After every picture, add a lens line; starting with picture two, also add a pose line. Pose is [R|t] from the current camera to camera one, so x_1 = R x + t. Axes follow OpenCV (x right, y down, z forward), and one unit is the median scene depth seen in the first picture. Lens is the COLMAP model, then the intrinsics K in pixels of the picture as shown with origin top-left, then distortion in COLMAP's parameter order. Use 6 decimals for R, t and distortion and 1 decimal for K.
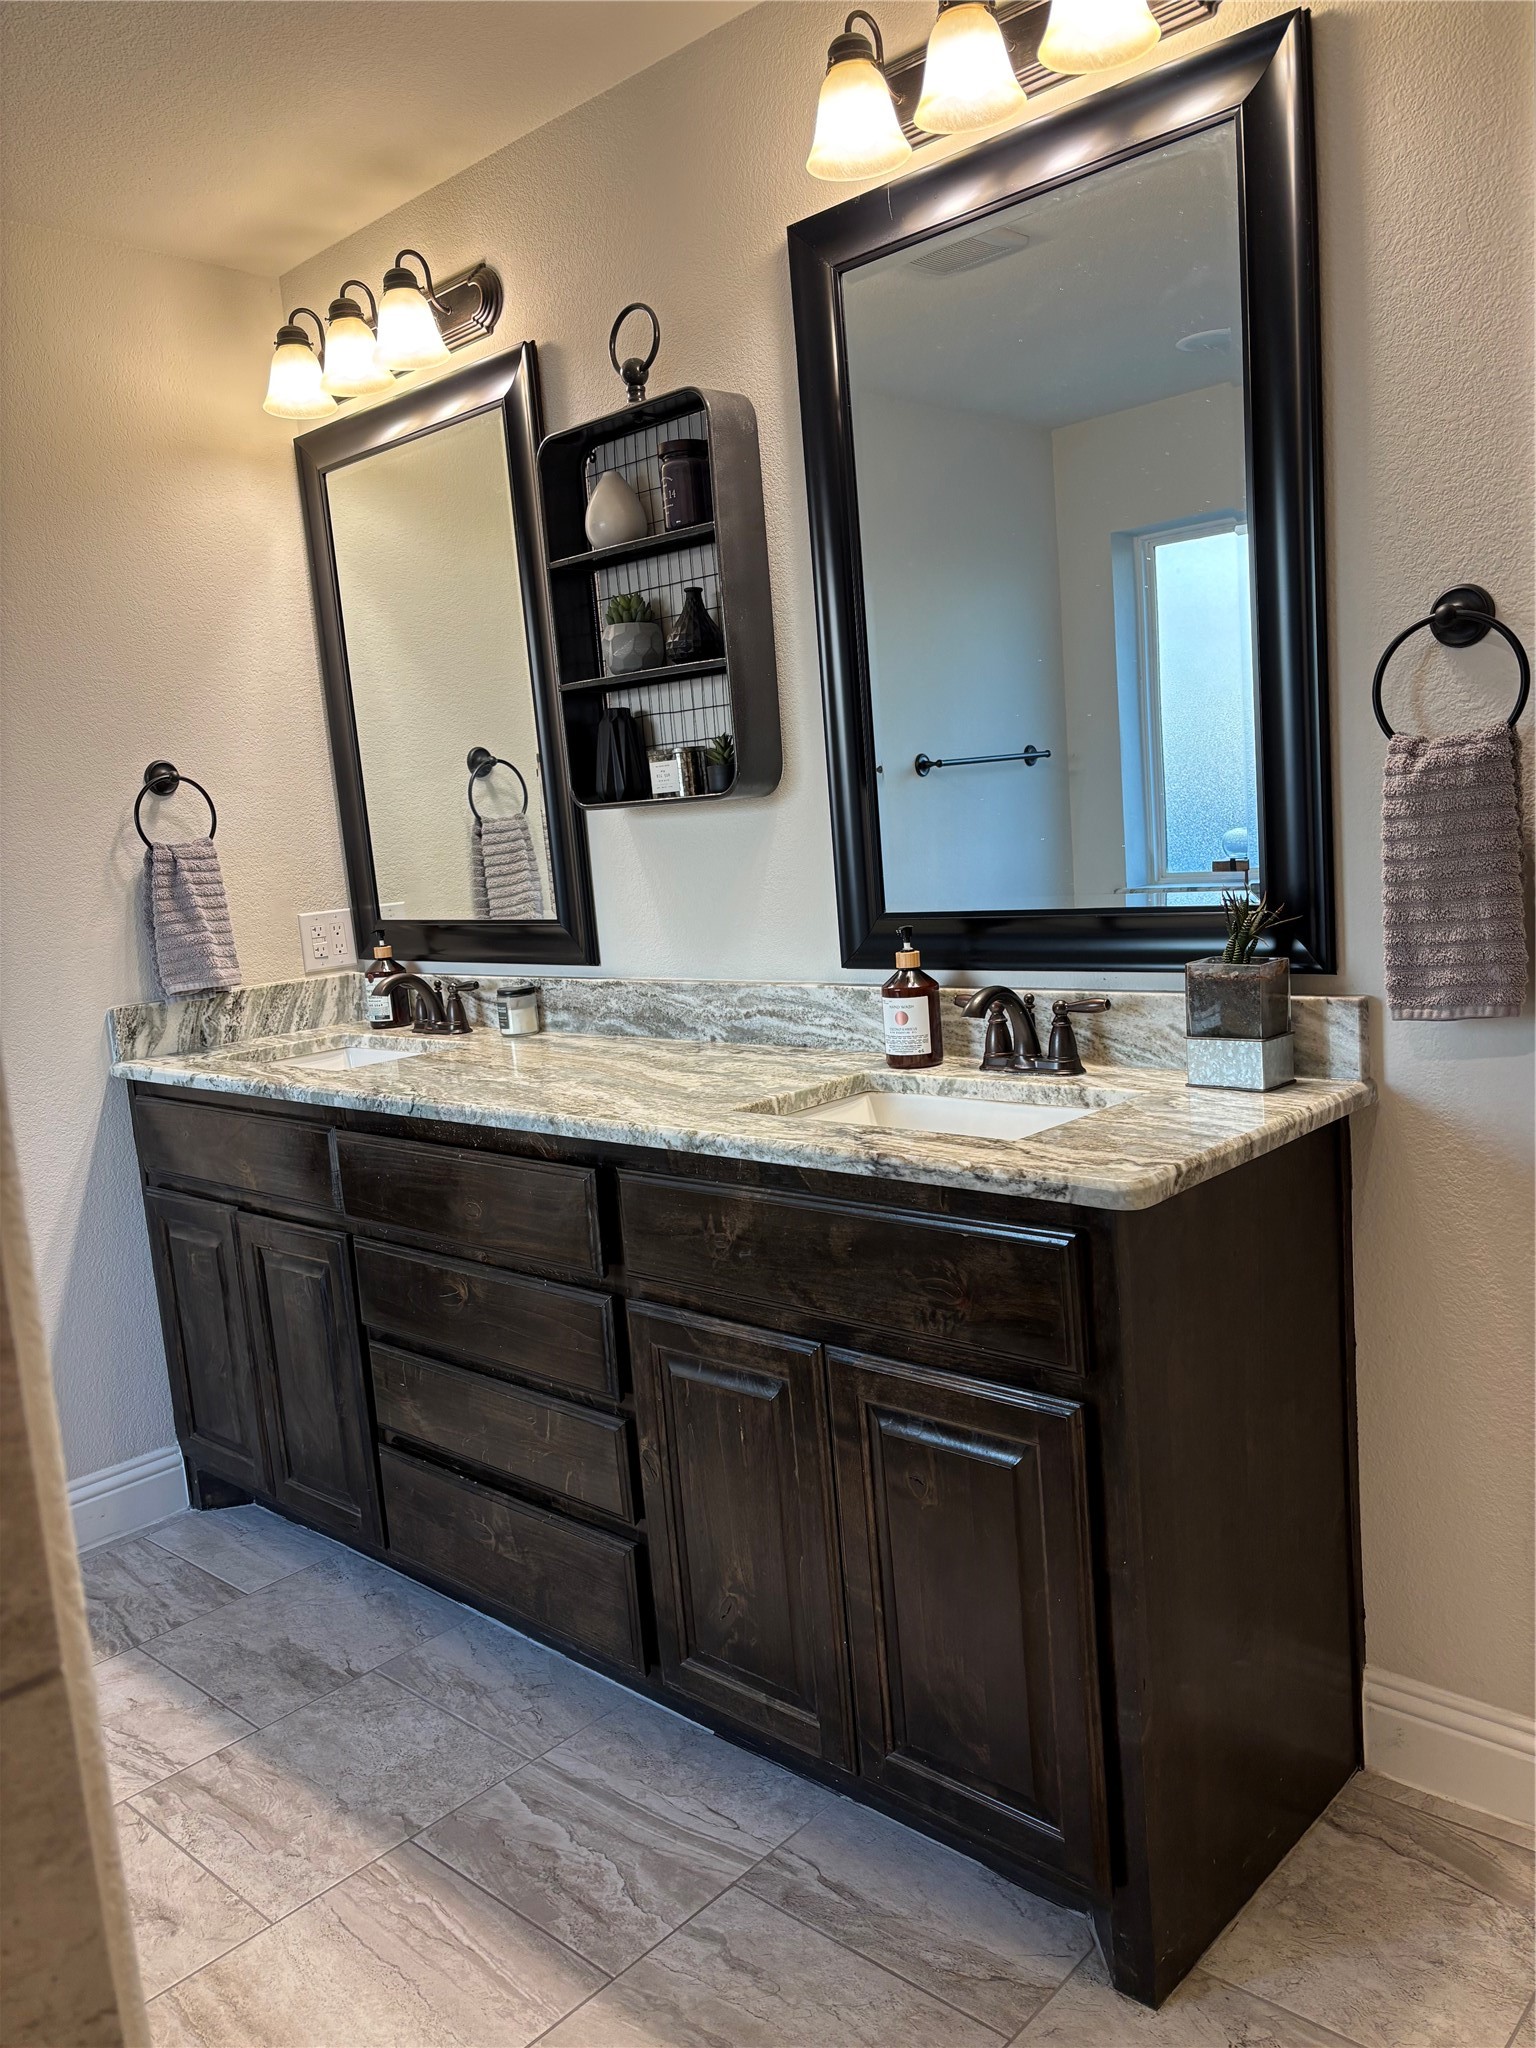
lens RADIAL K [[1572.6, 0, 768.0], [0, 1572.6, 1024.0], [0, 0, 1]] dist [0.024317, -0.001145]
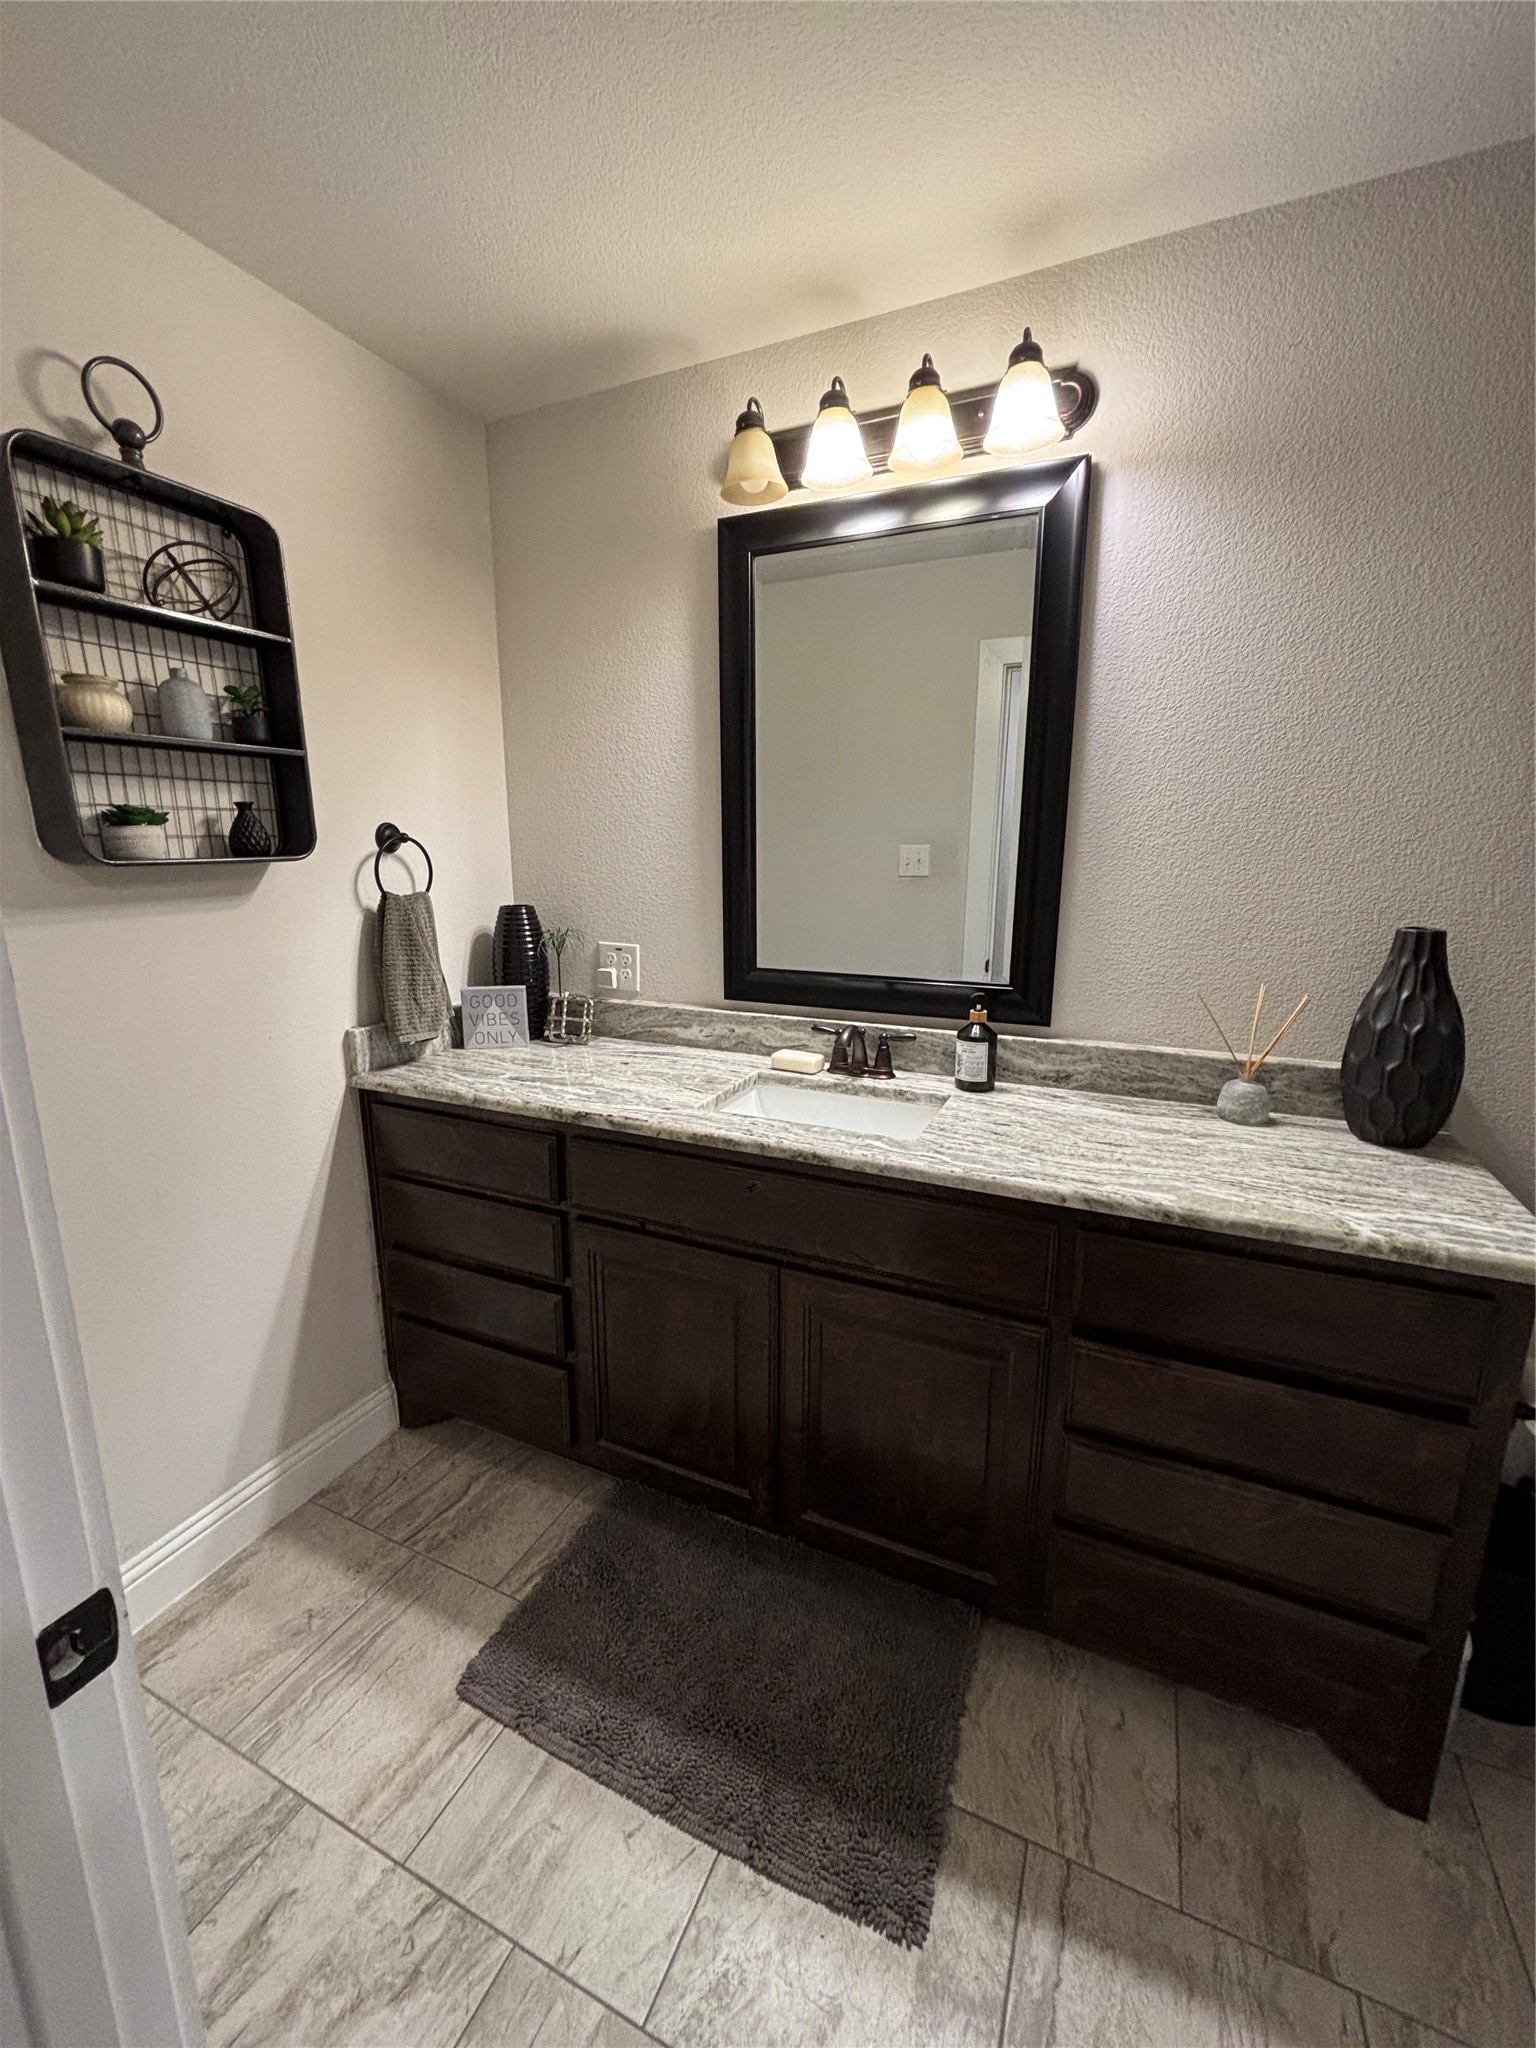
lens RADIAL K [[817.9, 0, 770.0], [0, 817.9, 1071.7], [0, 0, 1]] dist [0.000231, 0.000037]
pose [[0.928599, 0.011037, 0.370921, -0.289113], [-0.031582, 0.998282, 0.049360, -0.015845], [-0.369739, -0.057550, 0.927352, 0.277484]]
